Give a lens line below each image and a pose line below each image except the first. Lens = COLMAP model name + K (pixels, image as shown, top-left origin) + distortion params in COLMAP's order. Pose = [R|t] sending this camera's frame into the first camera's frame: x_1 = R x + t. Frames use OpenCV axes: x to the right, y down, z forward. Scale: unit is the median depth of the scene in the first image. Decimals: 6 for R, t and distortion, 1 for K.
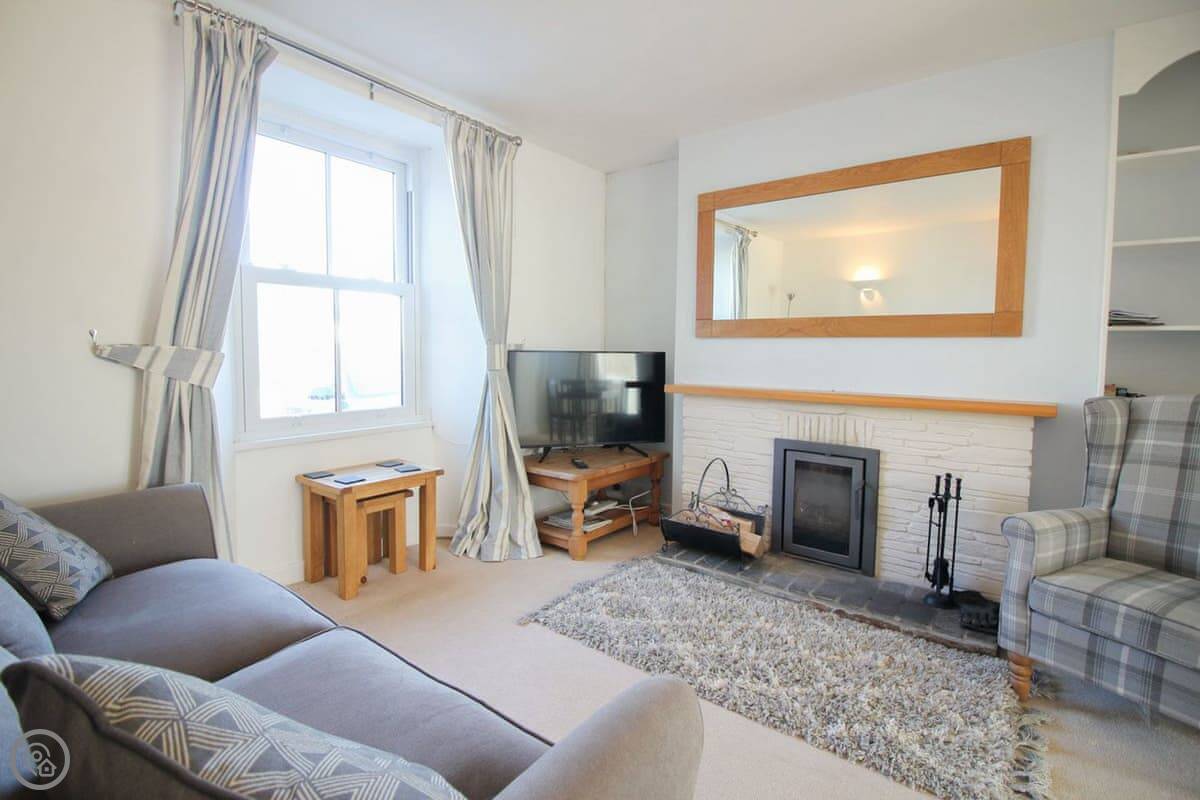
lens RADIAL K [[561.6, 0, 602.8], [0, 561.6, 384.7], [0, 0, 1]] dist [-0.003193, -0.011104]
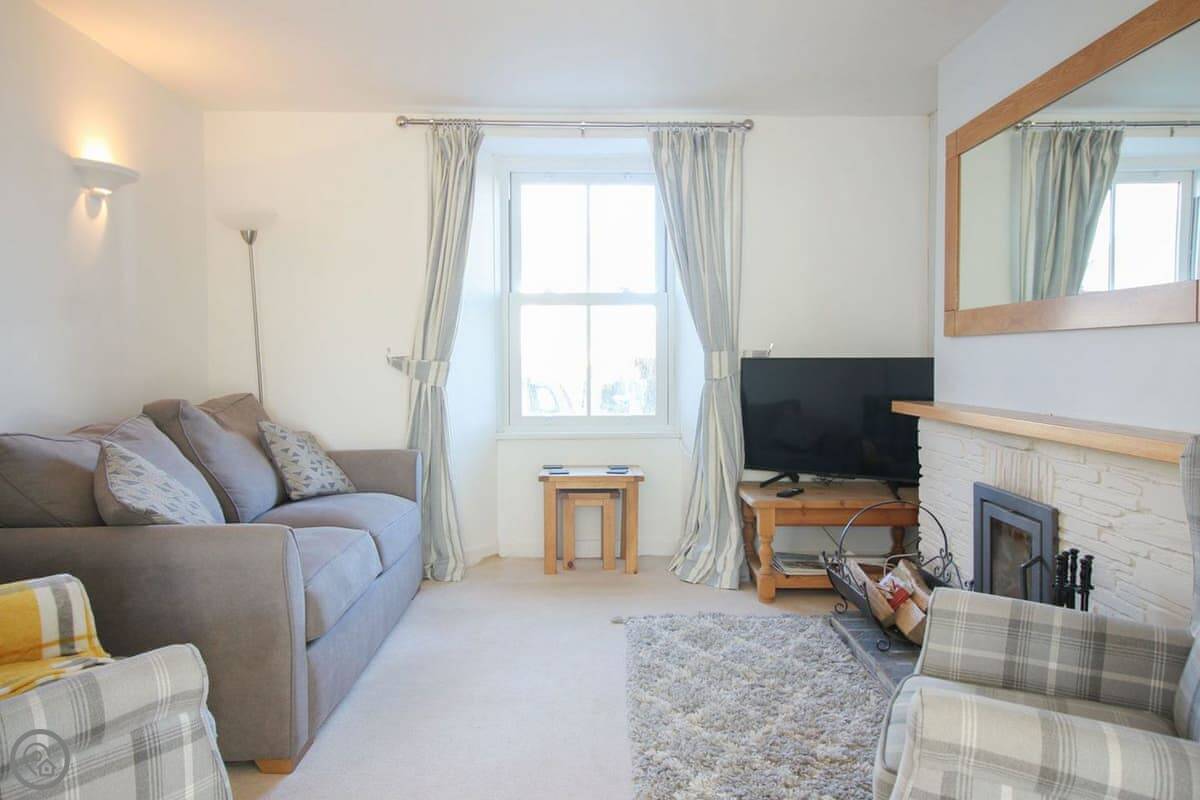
lens RADIAL K [[810.2, 0, 598.2], [0, 810.2, 389.6], [0, 0, 1]] dist [0.010942, -0.003288]
pose [[0.616948, 0.017860, -0.786802, 0.882607], [-0.039663, 0.999178, -0.008419, 0.011076], [0.786004, 0.036402, 0.617149, 0.033062]]
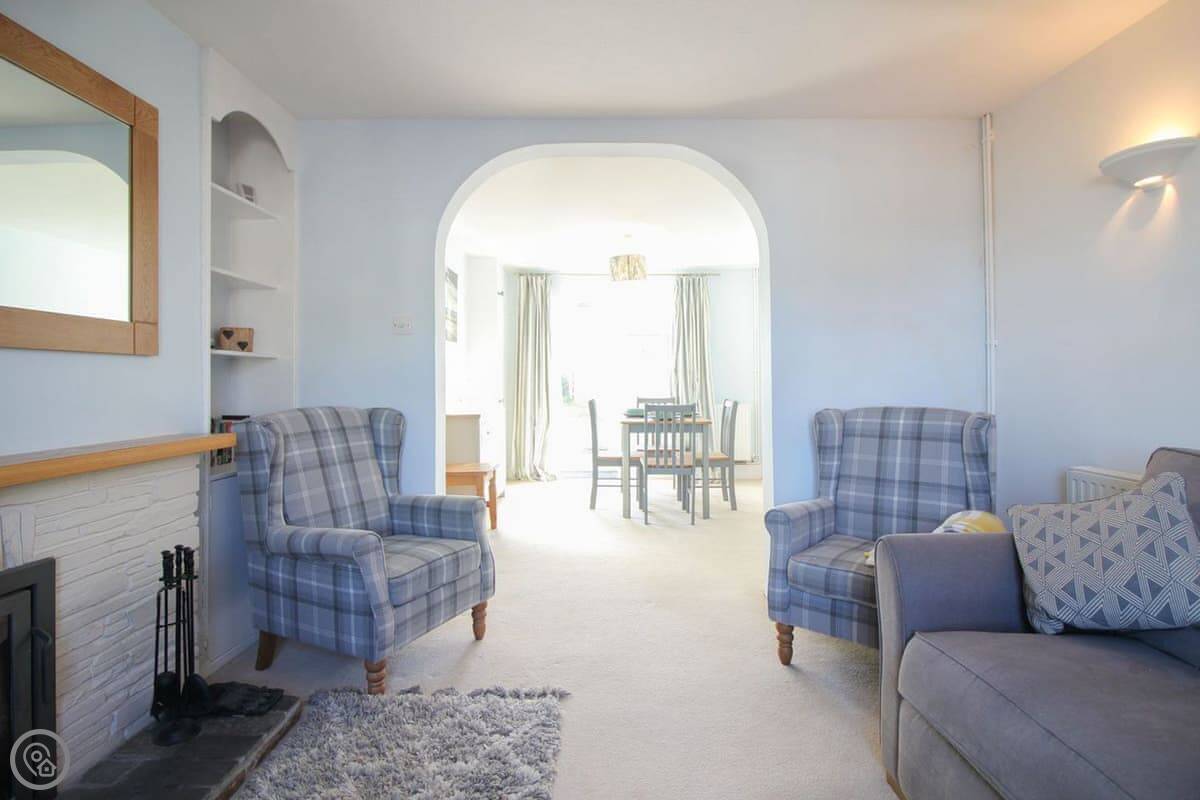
lens RADIAL K [[604.2, 0, 611.0], [0, 604.2, 380.5], [0, 0, 1]] dist [-0.008947, -0.005750]
pose [[-0.628789, -0.008242, 0.777532, -0.283760], [0.045889, 0.997808, 0.047687, -0.054952], [-0.776220, 0.065666, -0.627033, 0.922965]]
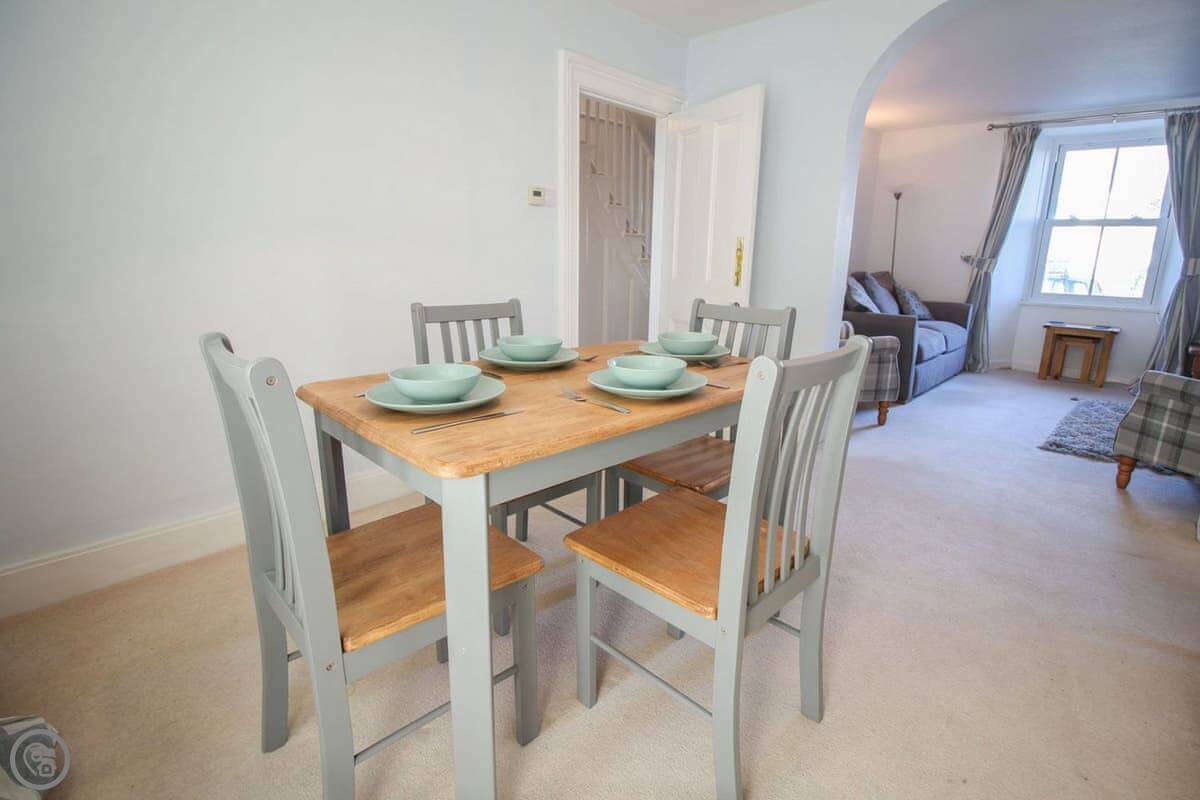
lens RADIAL K [[561.6, 0, 616.3], [0, 561.6, 378.7], [0, 0, 1]] dist [-0.003193, -0.011104]
pose [[-0.112535, 0.207543, -0.971731, 1.691432], [-0.081233, 0.972748, 0.217167, 0.049890], [0.990322, 0.103376, -0.092608, -0.367807]]
